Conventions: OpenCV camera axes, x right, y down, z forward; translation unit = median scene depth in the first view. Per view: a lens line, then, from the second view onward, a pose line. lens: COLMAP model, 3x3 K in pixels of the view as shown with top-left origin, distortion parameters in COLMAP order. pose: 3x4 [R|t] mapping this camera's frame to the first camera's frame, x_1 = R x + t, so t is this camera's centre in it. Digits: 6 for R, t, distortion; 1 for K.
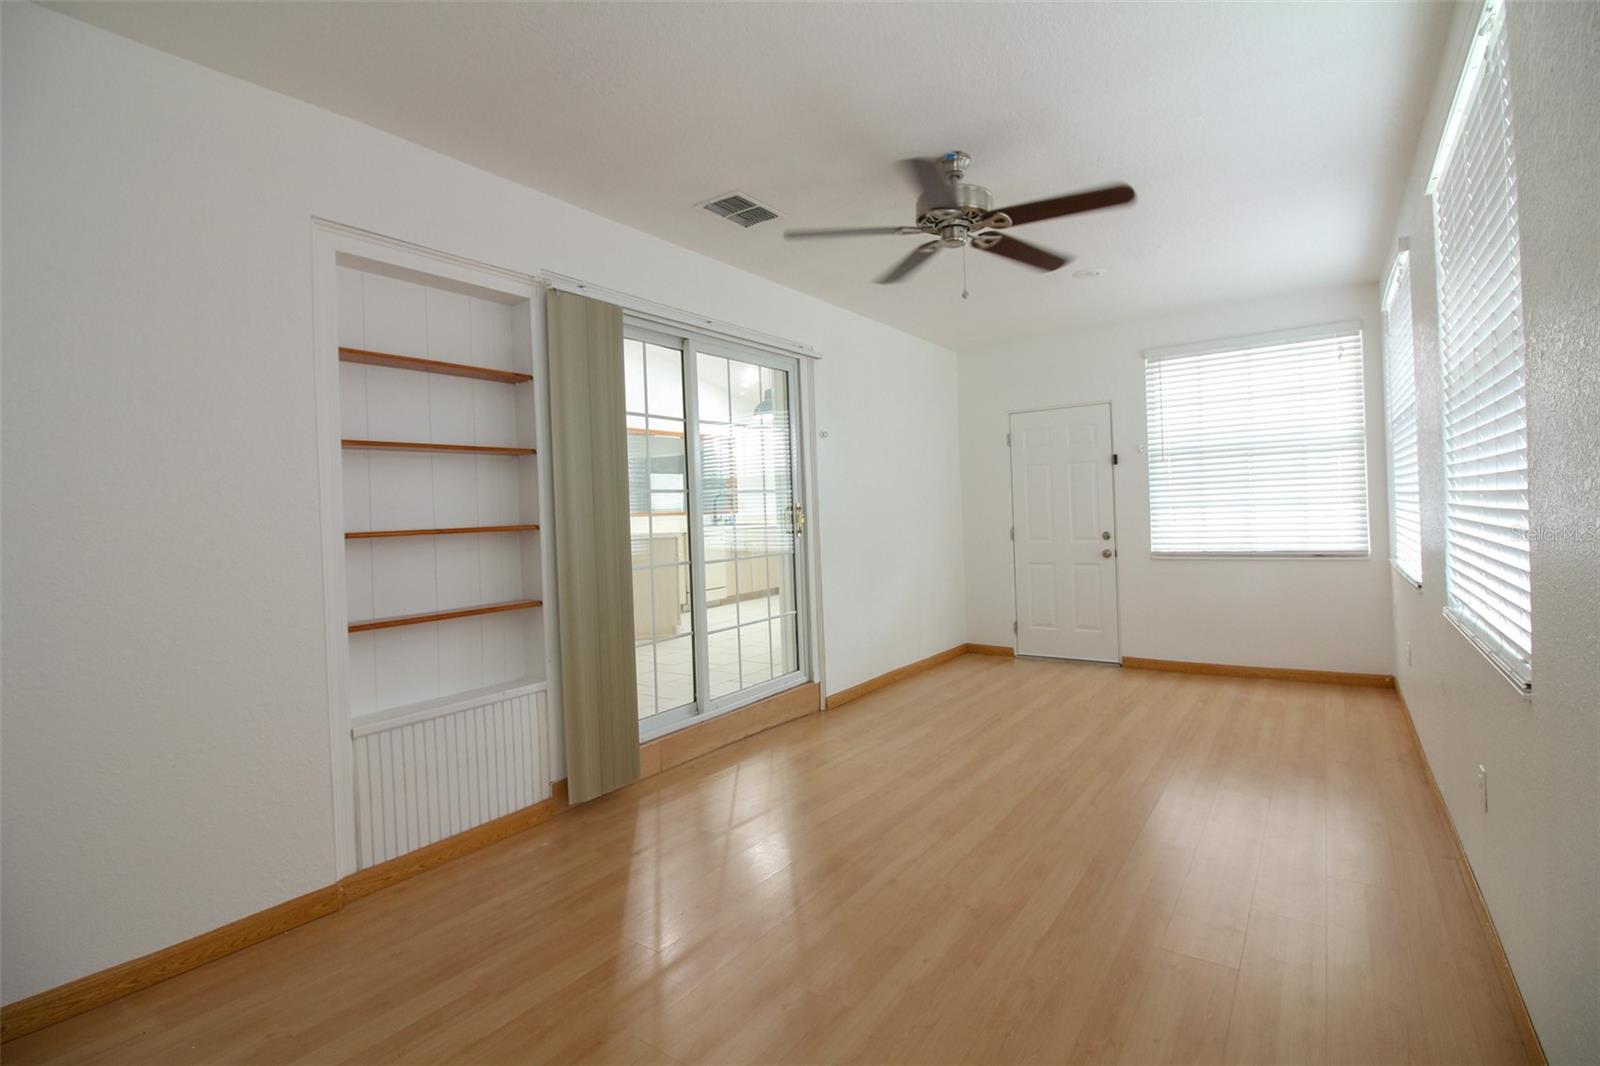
lens RADIAL K [[743.8, 0, 804.5], [0, 743.8, 532.7], [0, 0, 1]] dist [-0.013097, -0.002369]
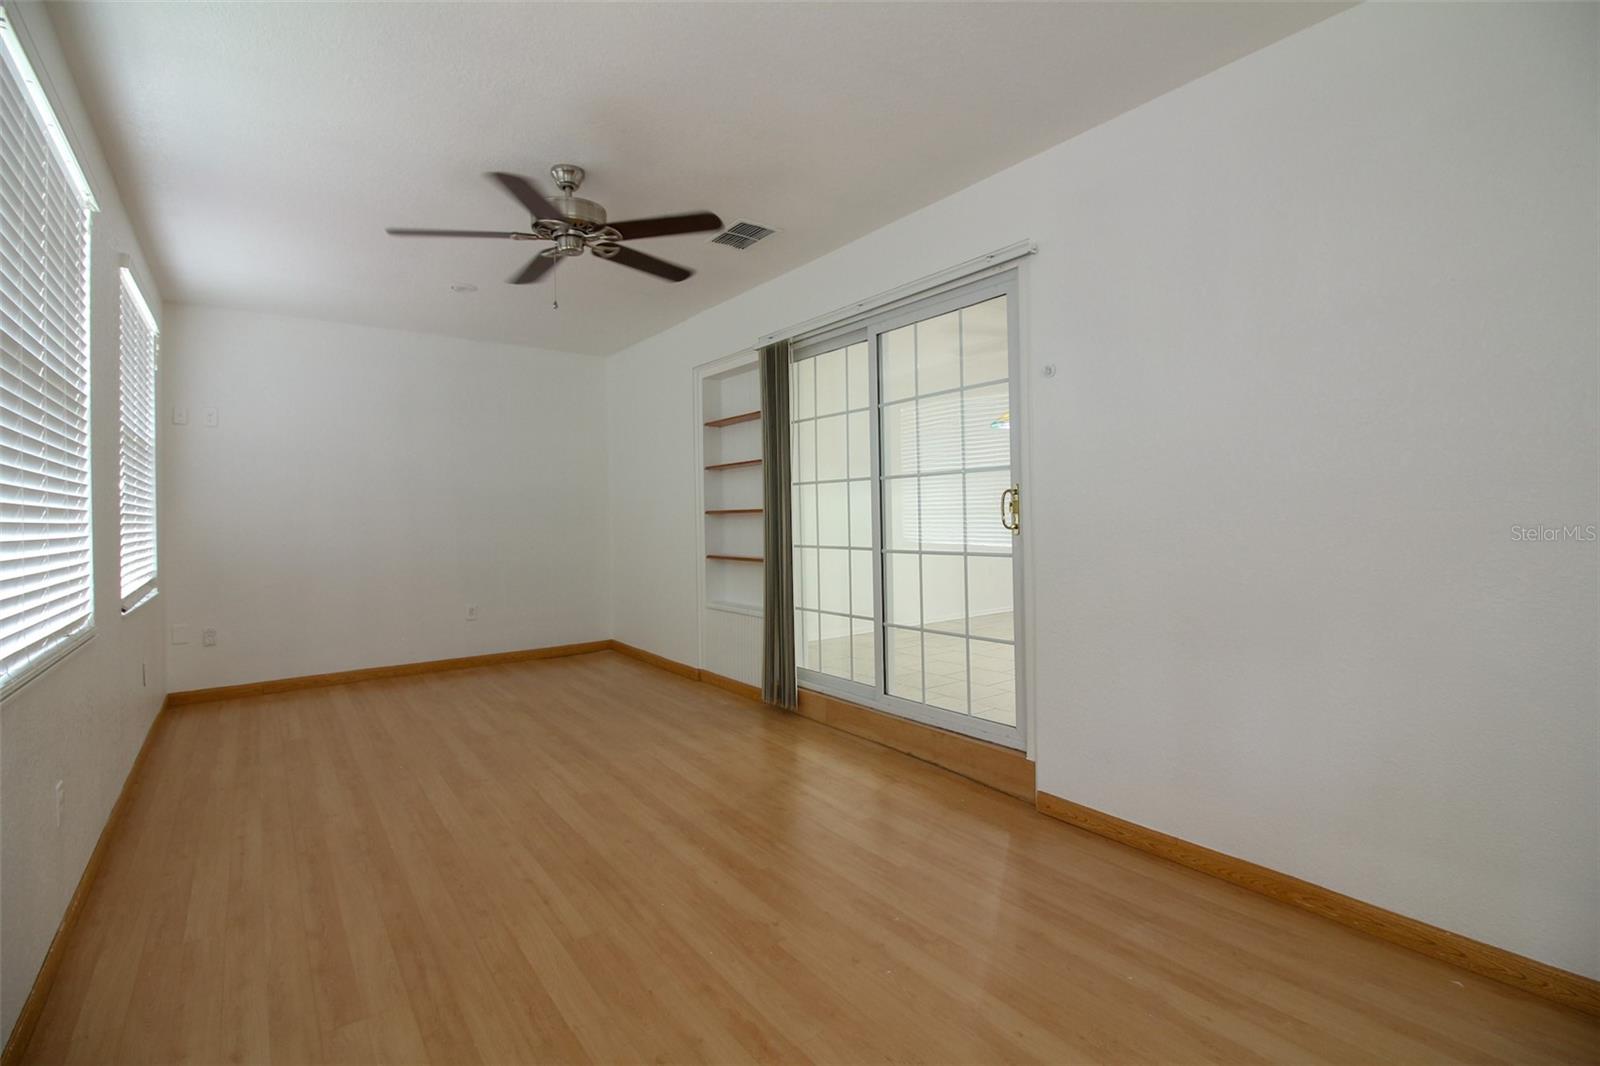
lens RADIAL K [[743.8, 0, 804.5], [0, 743.8, 518.4], [0, 0, 1]] dist [-0.013097, -0.002369]
pose [[-0.318551, 0.051804, -0.946489, 0.963159], [0.010476, 0.998637, 0.051132, -0.062032], [0.947848, 0.006373, -0.318659, 1.431632]]
